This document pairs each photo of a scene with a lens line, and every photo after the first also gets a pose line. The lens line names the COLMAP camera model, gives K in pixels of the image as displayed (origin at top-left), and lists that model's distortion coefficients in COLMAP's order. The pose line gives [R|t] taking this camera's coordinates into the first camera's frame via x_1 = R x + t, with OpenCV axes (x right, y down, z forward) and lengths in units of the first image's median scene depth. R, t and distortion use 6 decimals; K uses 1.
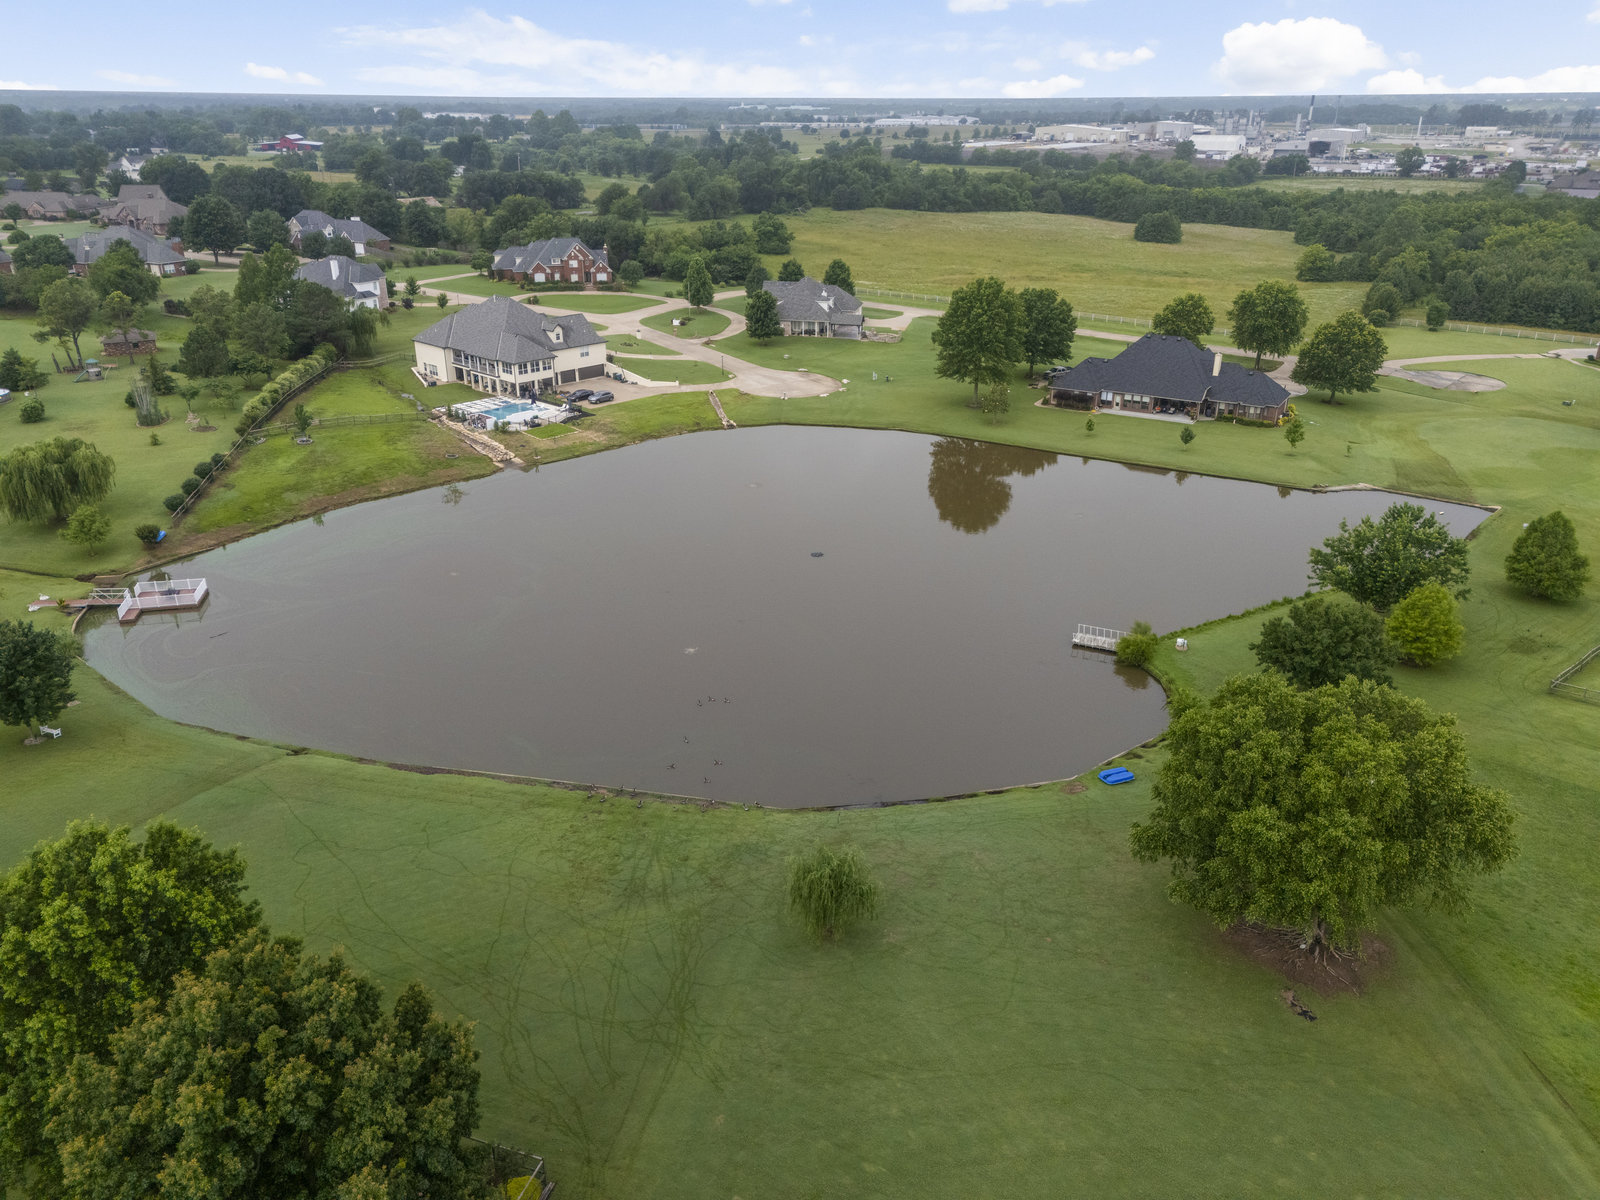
lens RADIAL K [[1172.4, 0, 800.0], [0, 1172.4, 600.0], [0, 0, 1]] dist [0.083817, -0.073067]
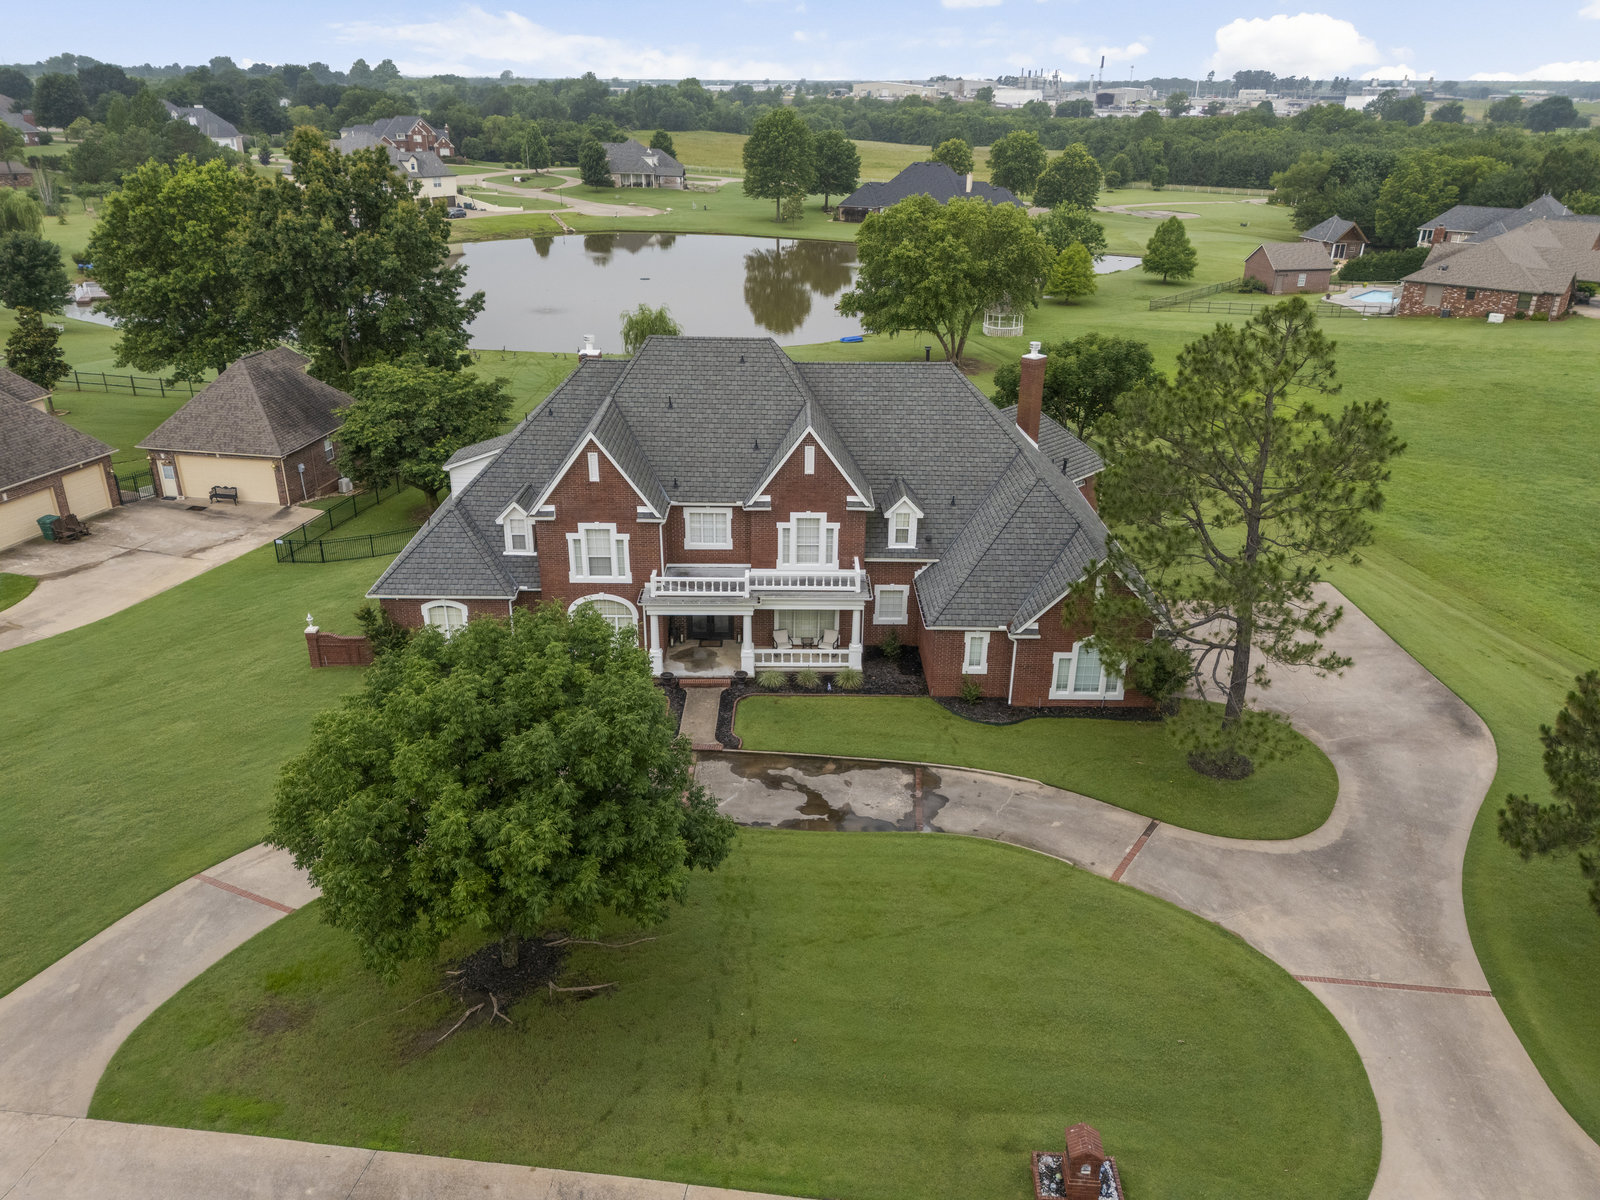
lens RADIAL K [[1167.1, 0, 800.0], [0, 1167.1, 600.0], [0, 0, 1]] dist [0.063526, -0.038724]
pose [[0.991246, -0.046968, 0.123393, 0.005115], [0.045111, 0.998823, 0.017803, 0.186477], [-0.124084, -0.012080, 0.992198, -0.180458]]
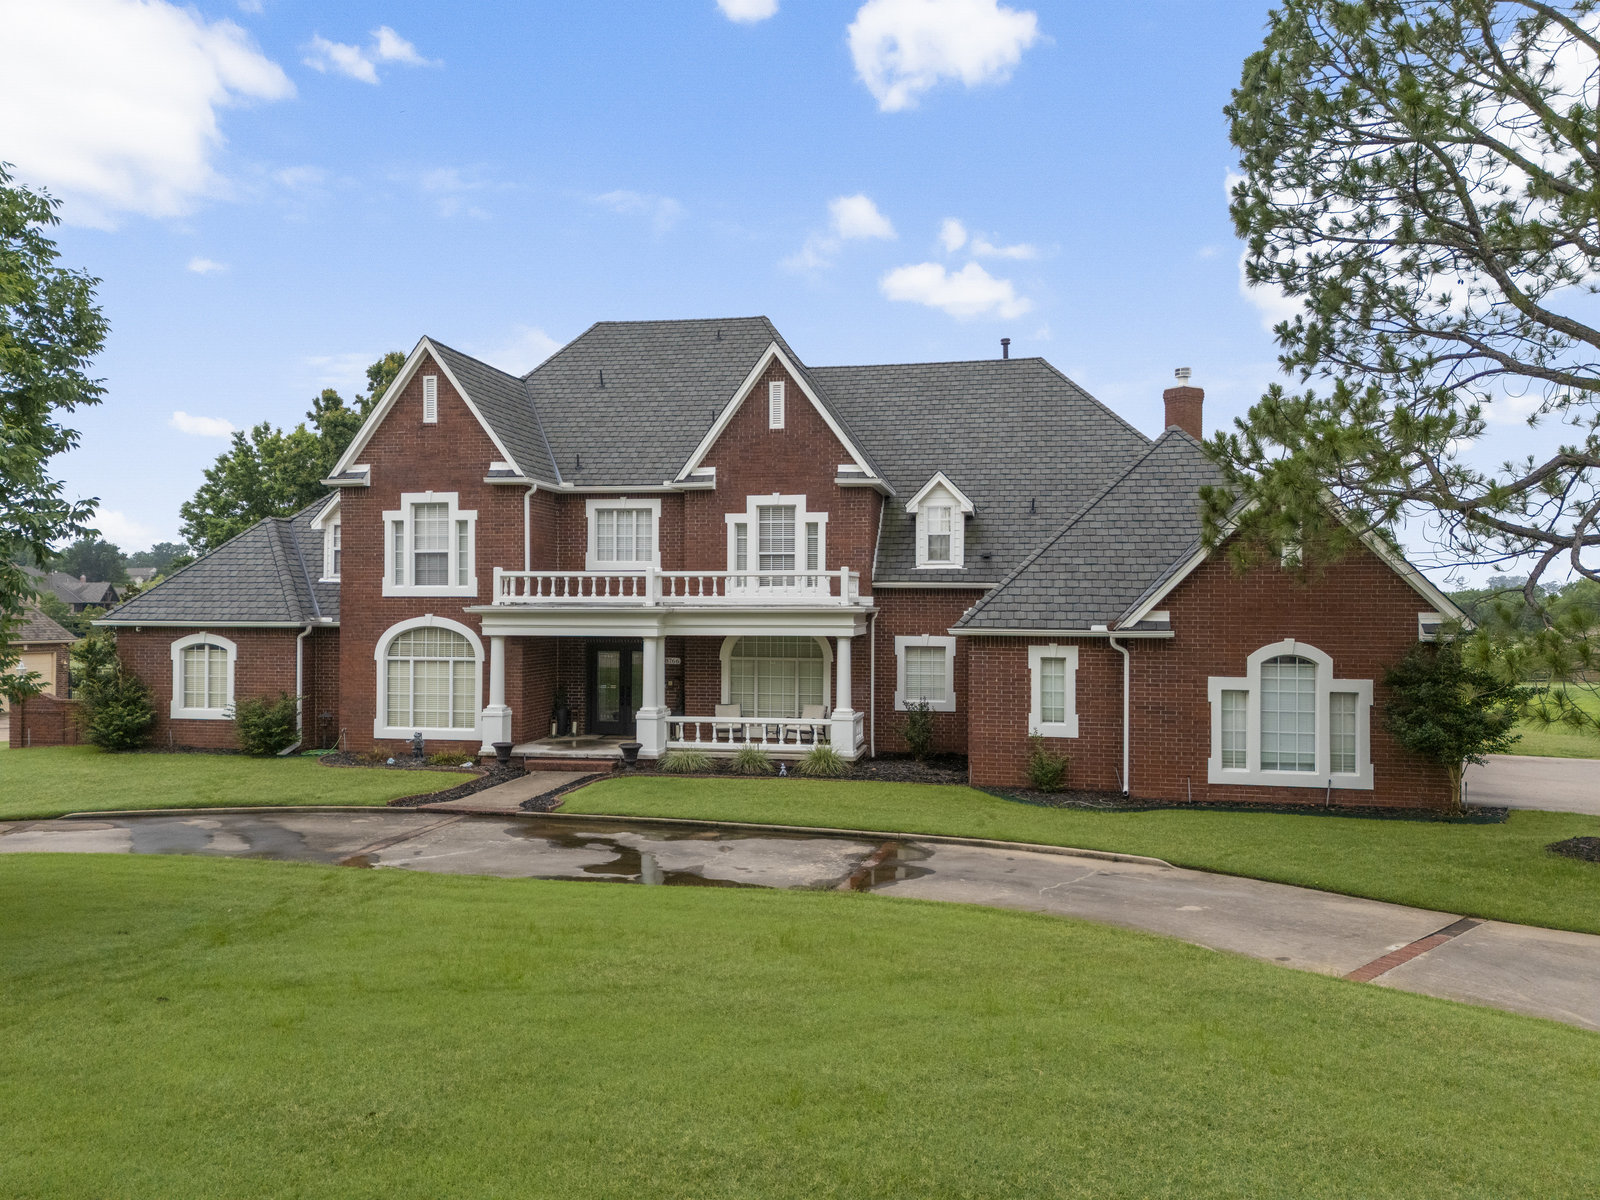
lens RADIAL K [[1174.3, 0, 800.0], [0, 1174.3, 600.0], [0, 0, 1]] dist [0.057384, -0.044852]
pose [[0.997673, -0.001198, -0.068173, 0.043670], [-0.025454, 0.921014, -0.388696, 0.233482], [0.063254, 0.389527, 0.918841, -0.086777]]
